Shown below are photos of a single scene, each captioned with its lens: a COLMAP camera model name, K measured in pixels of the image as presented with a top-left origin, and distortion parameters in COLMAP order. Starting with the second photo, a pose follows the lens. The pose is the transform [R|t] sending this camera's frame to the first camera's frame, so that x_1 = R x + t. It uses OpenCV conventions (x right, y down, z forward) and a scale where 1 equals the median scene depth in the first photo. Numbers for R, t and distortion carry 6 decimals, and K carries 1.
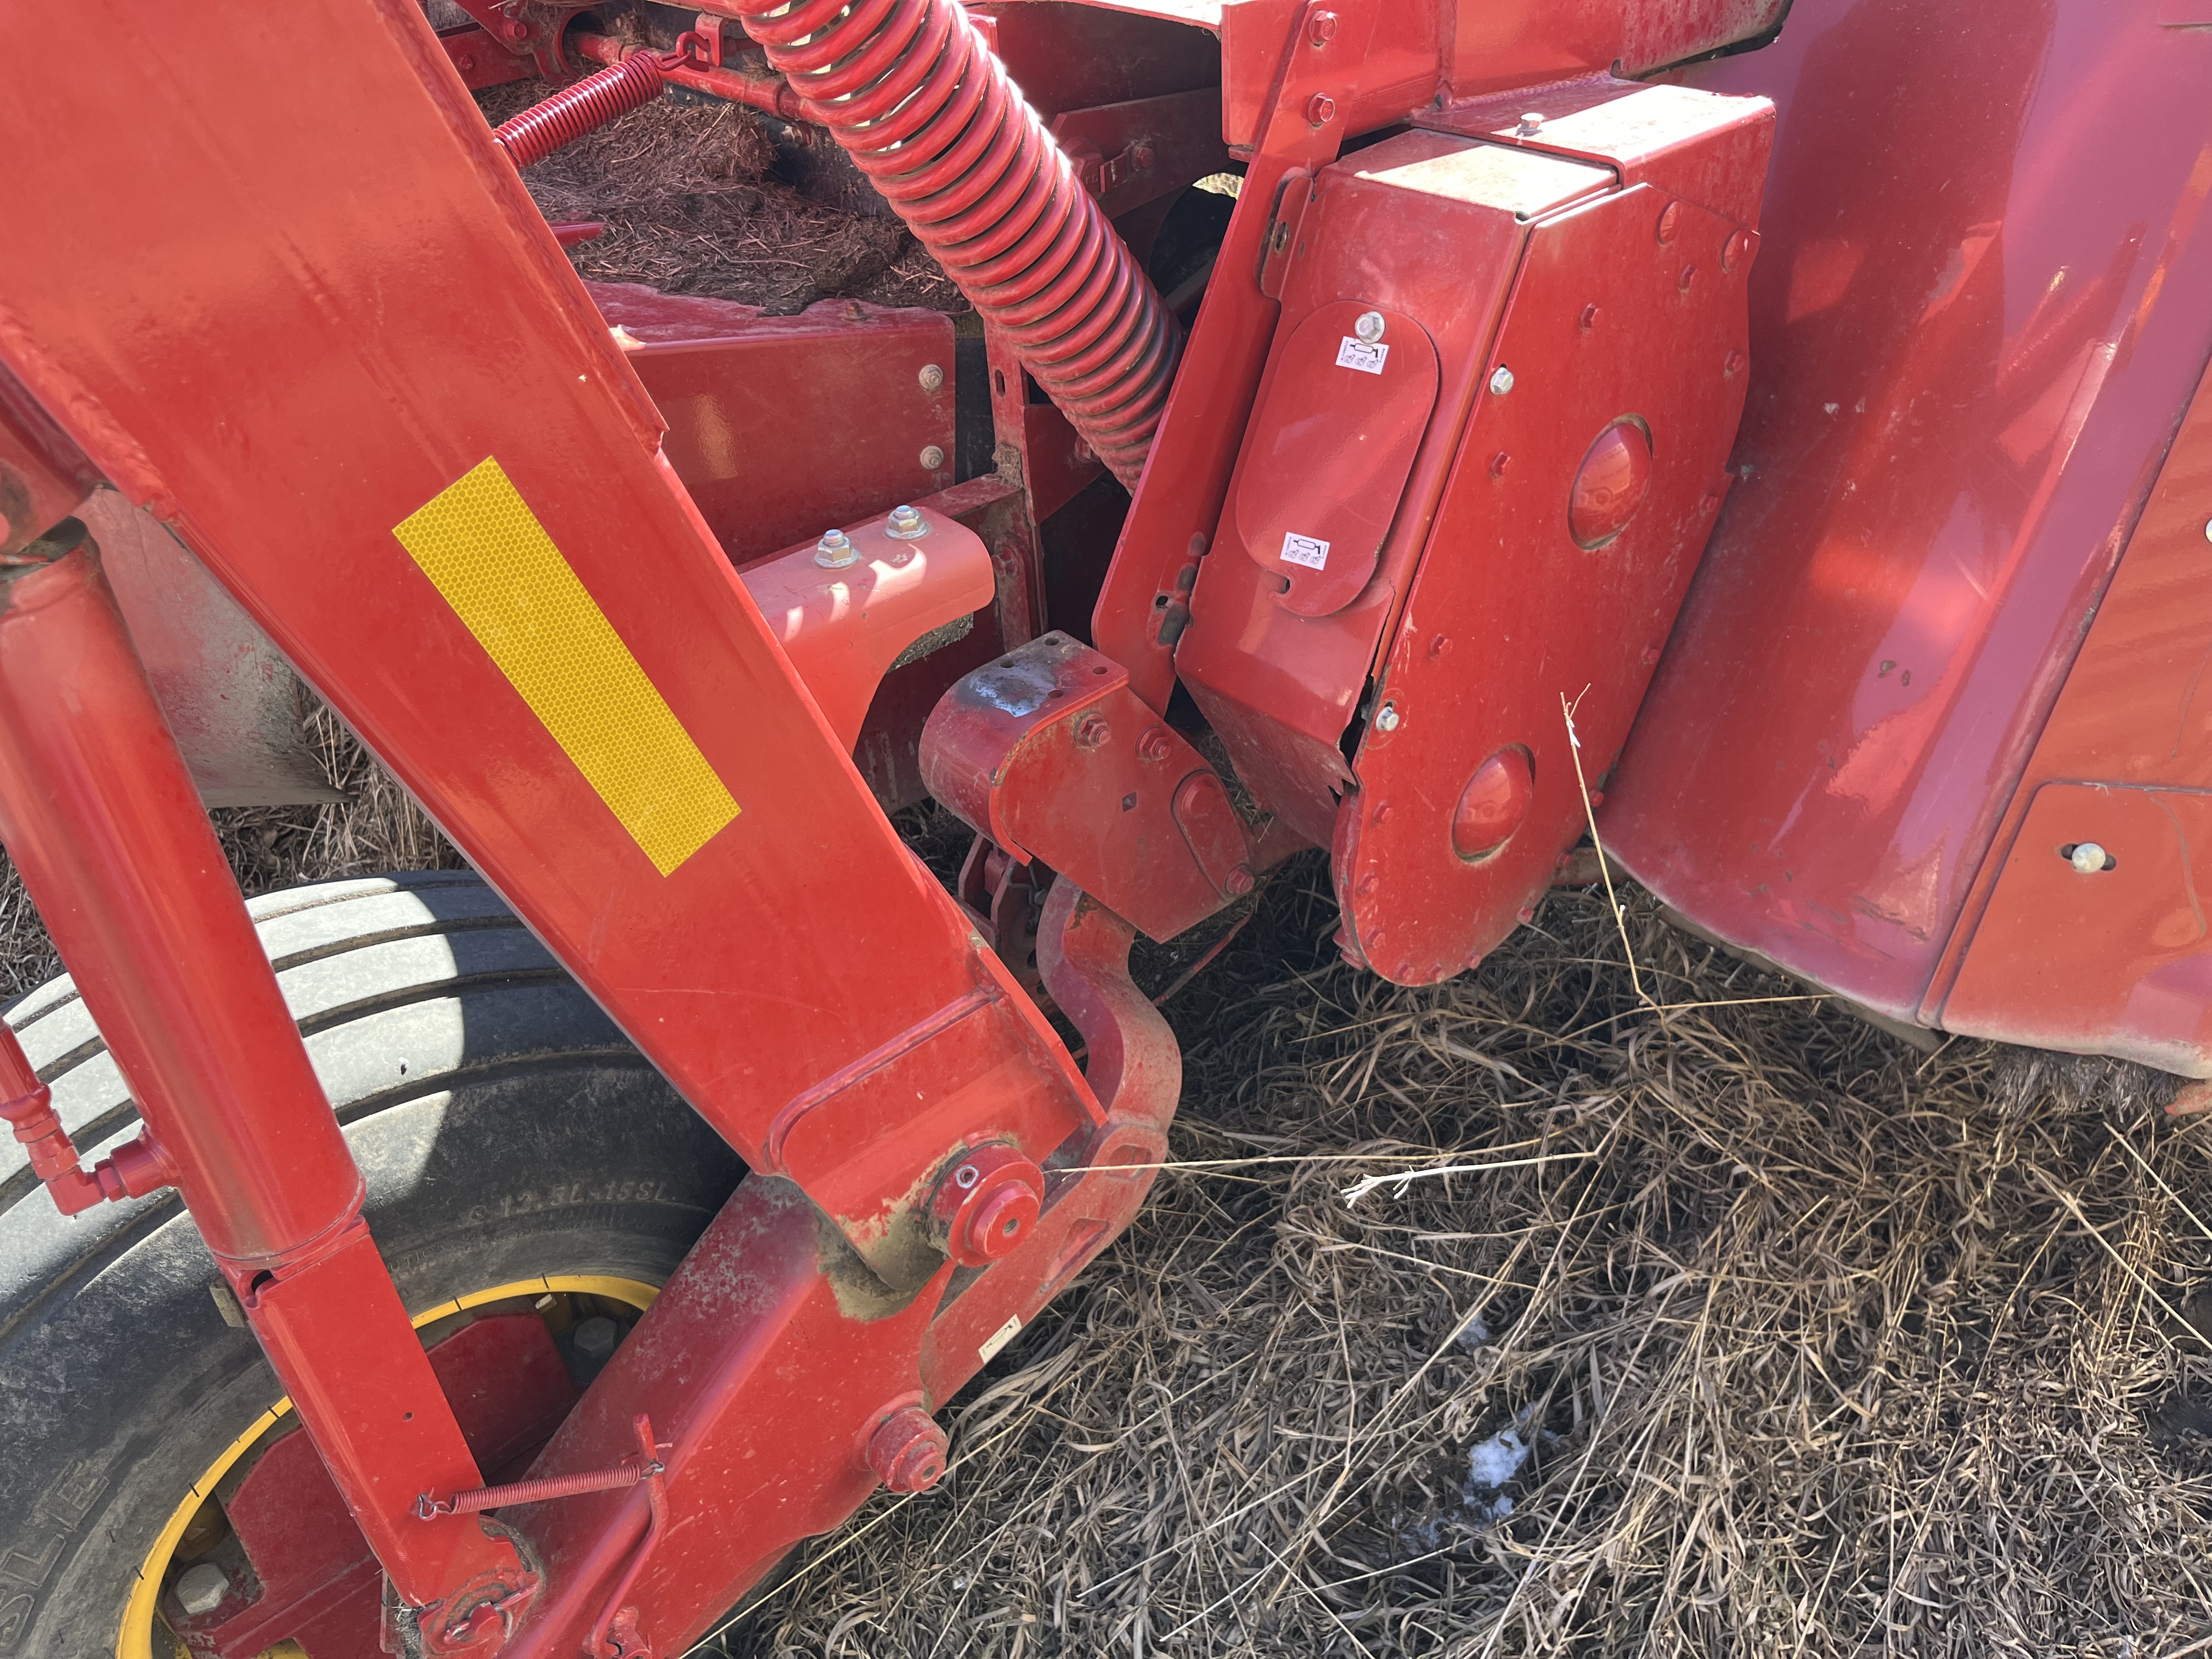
lens RADIAL K [[1697.1, 0, 1085.5], [0, 1697.1, 819.4], [0, 0, 1]] dist [0.059316, -0.090729]
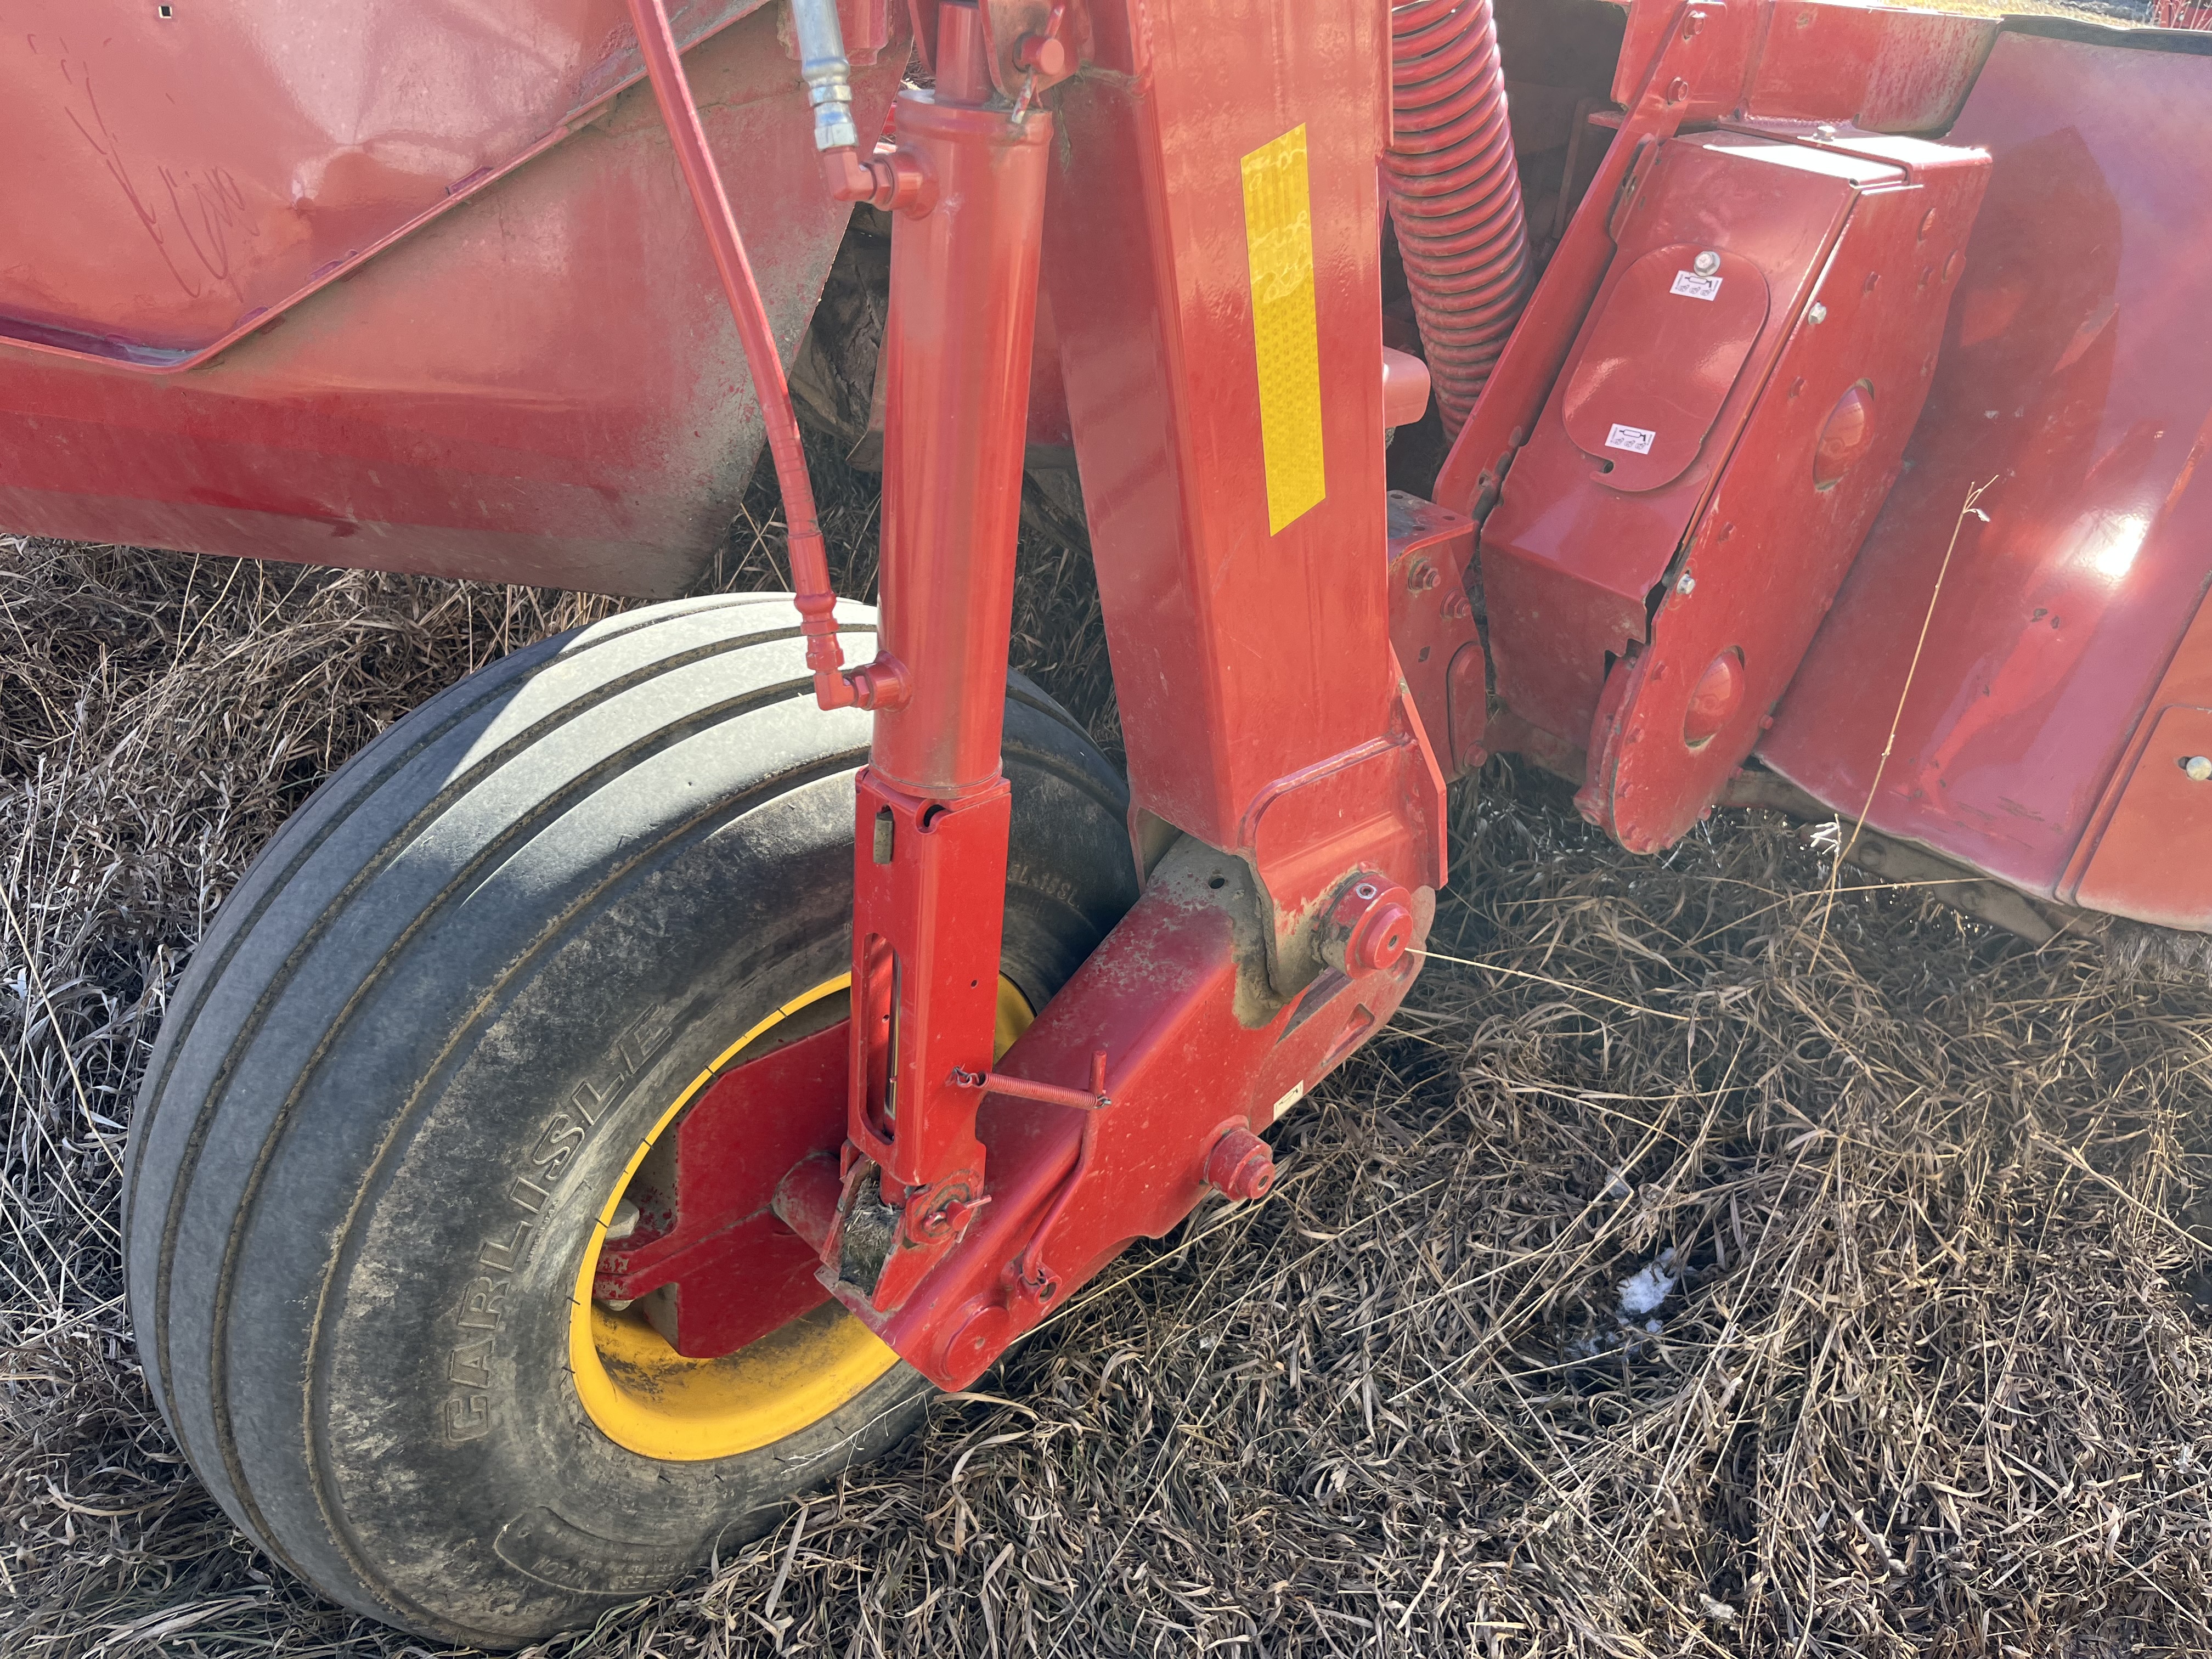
lens RADIAL K [[1697.1, 0, 1122.1], [0, 1697.1, 810.1], [0, 0, 1]] dist [0.059316, -0.090729]
pose [[0.983919, 0.112512, 0.138727, -0.316925], [-0.097683, 0.989182, -0.109442, 0.235289], [-0.149540, 0.094130, 0.984265, -0.098621]]
